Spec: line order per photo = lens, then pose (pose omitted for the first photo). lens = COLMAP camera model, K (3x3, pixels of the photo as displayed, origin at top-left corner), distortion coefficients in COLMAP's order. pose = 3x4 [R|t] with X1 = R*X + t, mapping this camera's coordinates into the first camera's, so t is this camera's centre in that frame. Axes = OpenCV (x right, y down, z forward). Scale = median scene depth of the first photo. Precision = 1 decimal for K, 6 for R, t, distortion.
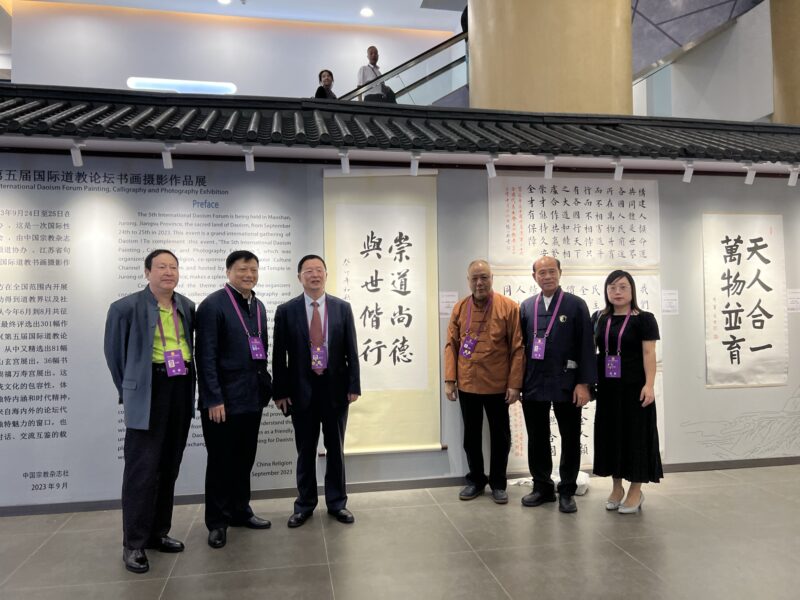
lens RADIAL K [[542.9, 0, 399.9], [0, 542.9, 276.8], [0, 0, 1]] dist [0.033395, -0.040621]
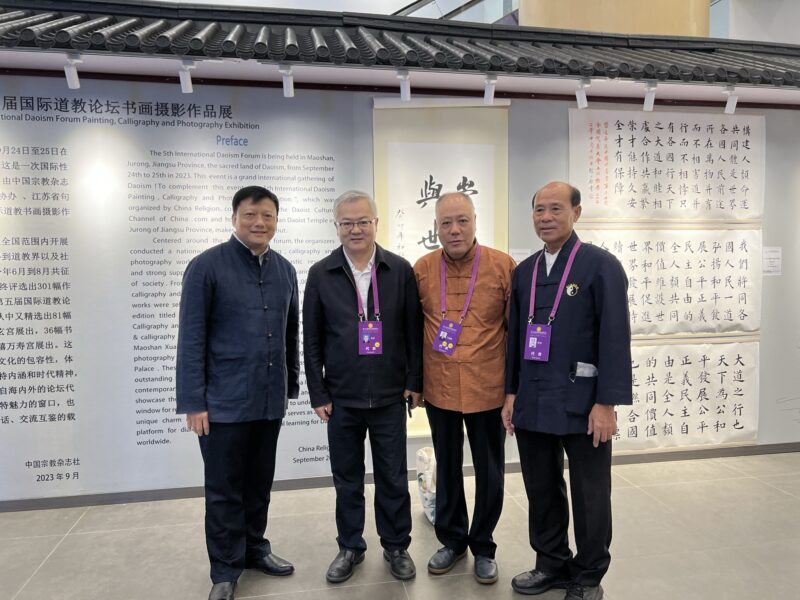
lens RADIAL K [[542.9, 0, 399.9], [0, 542.9, 276.8], [0, 0, 1]] dist [0.033395, -0.040621]
pose [[0.999992, 0.002004, 0.003477, -0.108365], [-0.002276, 0.996802, 0.079878, 0.004234], [-0.003306, -0.079885, 0.996799, 0.169193]]
